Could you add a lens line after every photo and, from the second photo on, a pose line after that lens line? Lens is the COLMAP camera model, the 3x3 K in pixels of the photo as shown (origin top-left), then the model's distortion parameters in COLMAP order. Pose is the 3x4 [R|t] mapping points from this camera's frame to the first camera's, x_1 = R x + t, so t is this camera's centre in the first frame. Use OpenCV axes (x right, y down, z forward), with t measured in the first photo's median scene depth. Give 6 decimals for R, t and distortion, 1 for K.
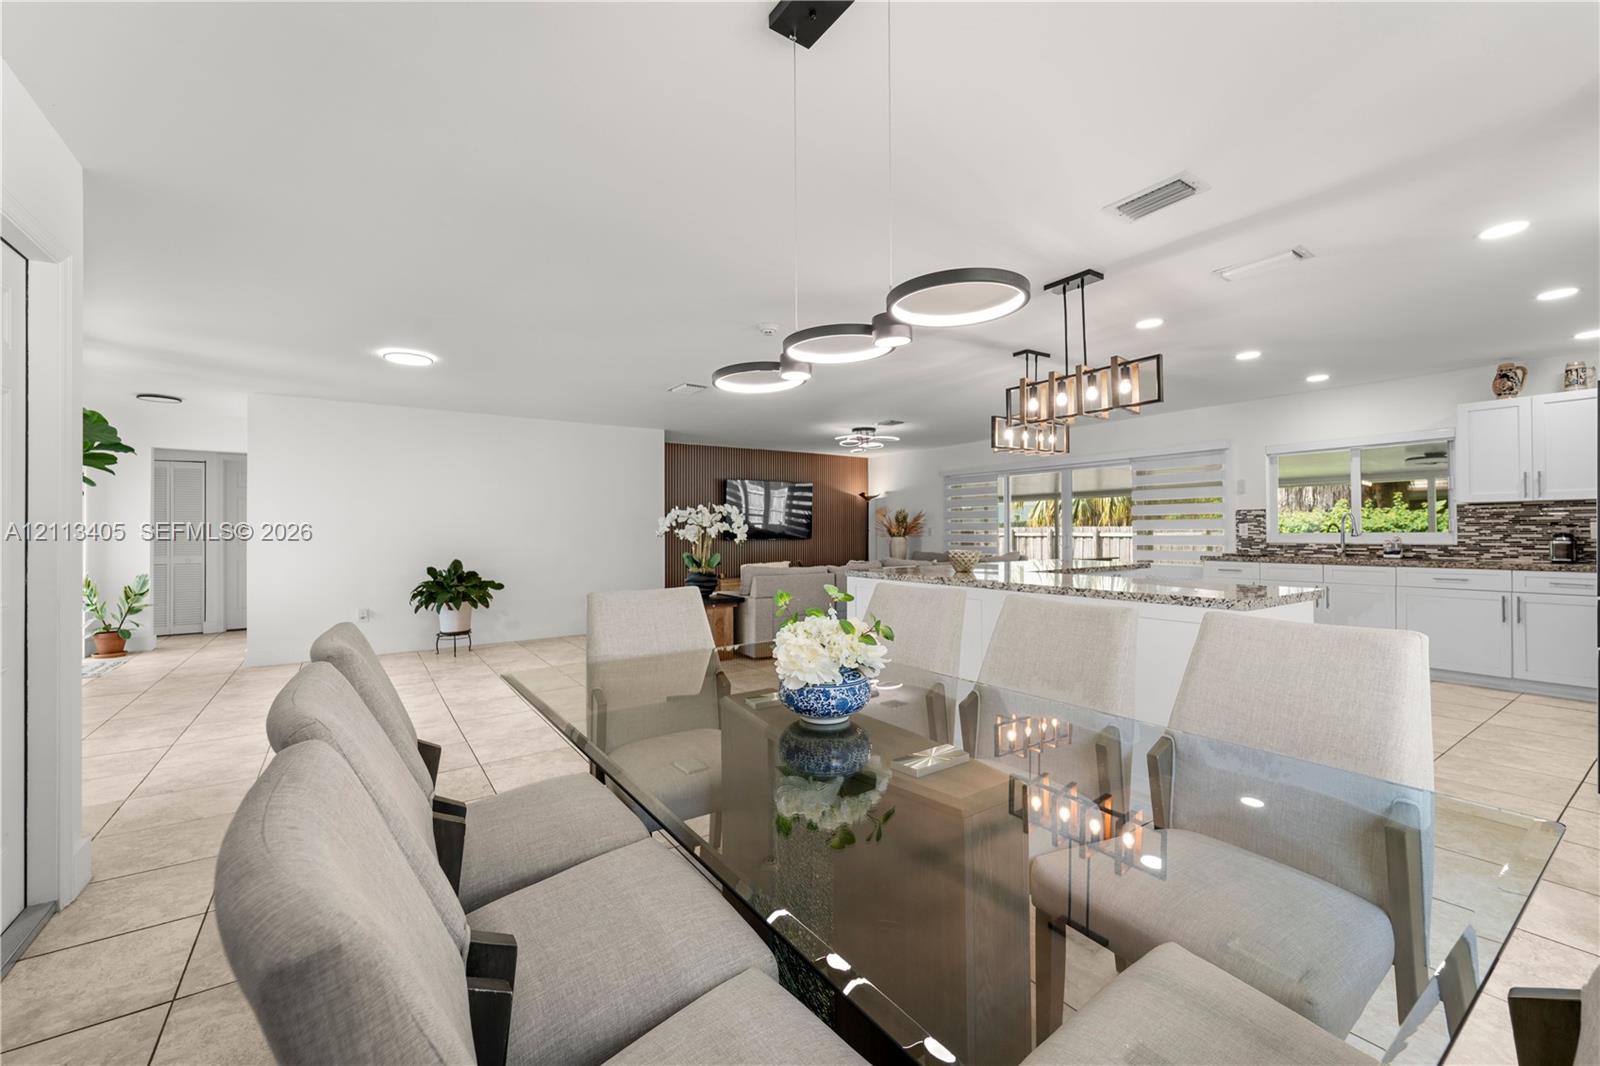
lens RADIAL K [[652.5, 0, 801.2], [0, 652.5, 527.4], [0, 0, 1]] dist [0.000431, 0.000253]
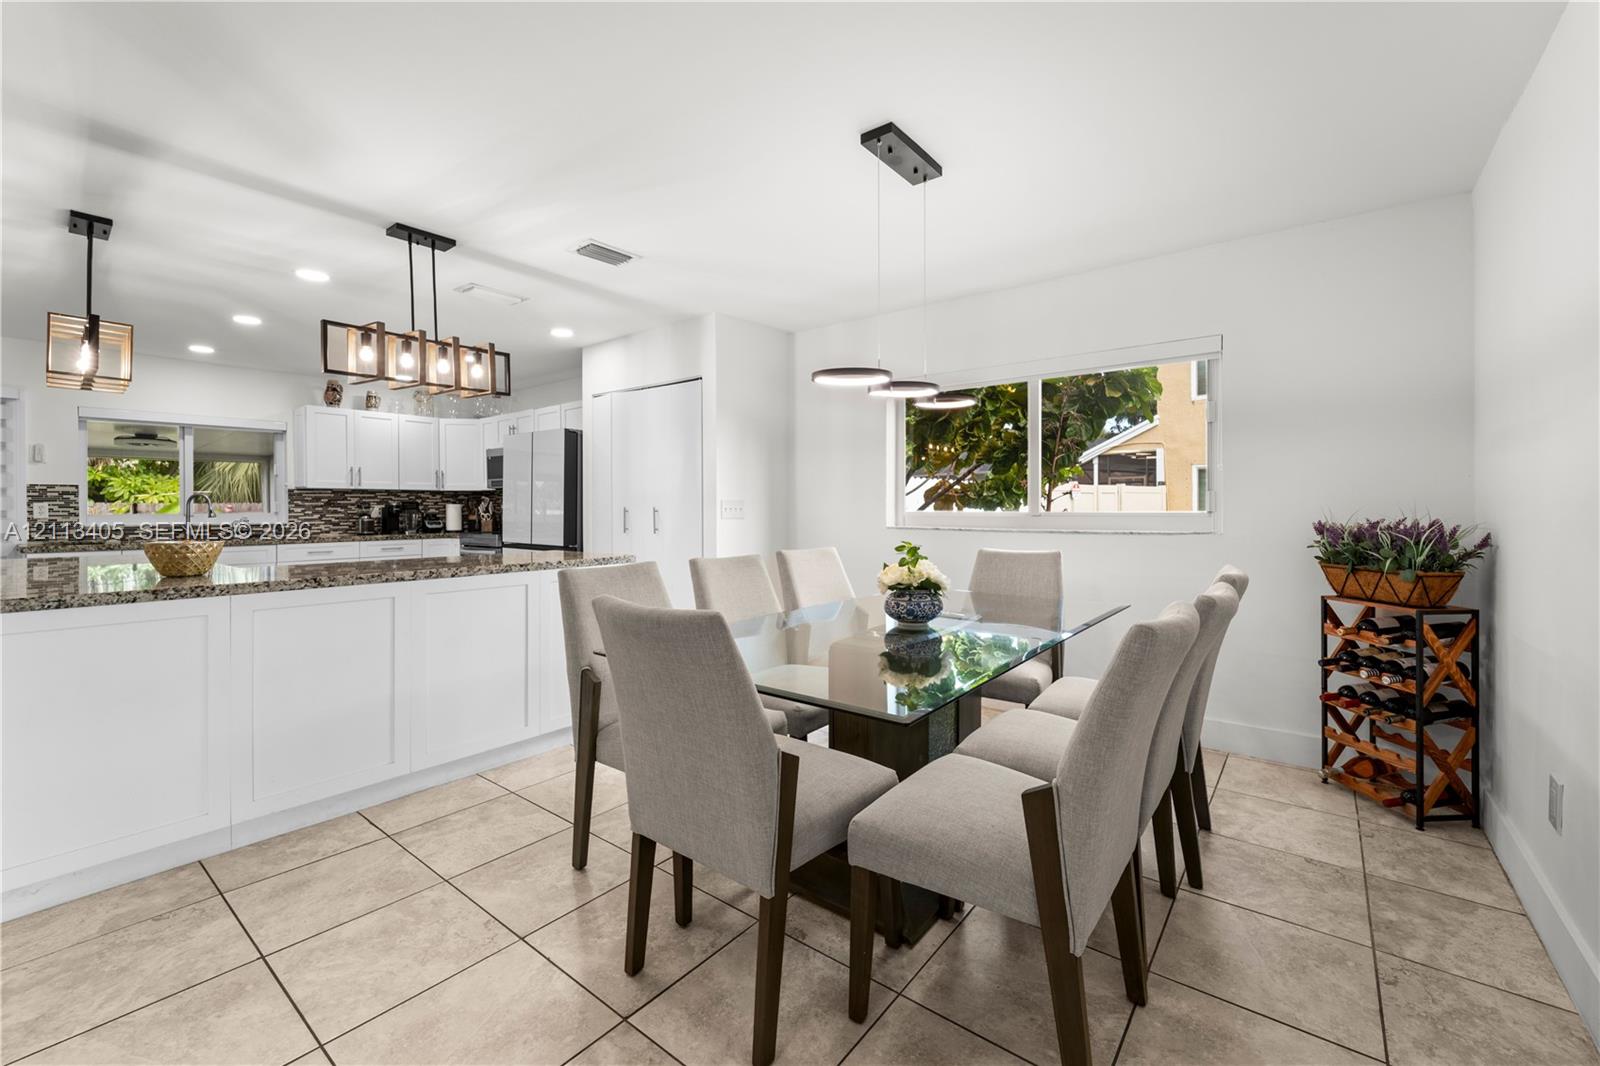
lens RADIAL K [[652.5, 0, 808.8], [0, 652.5, 533.1], [0, 0, 1]] dist [0.000431, 0.000253]
pose [[-0.291987, -0.028902, 0.955986, -0.404168], [0.000347, 0.999540, 0.030325, 0.008851], [-0.956422, 0.009186, -0.291843, 0.474013]]
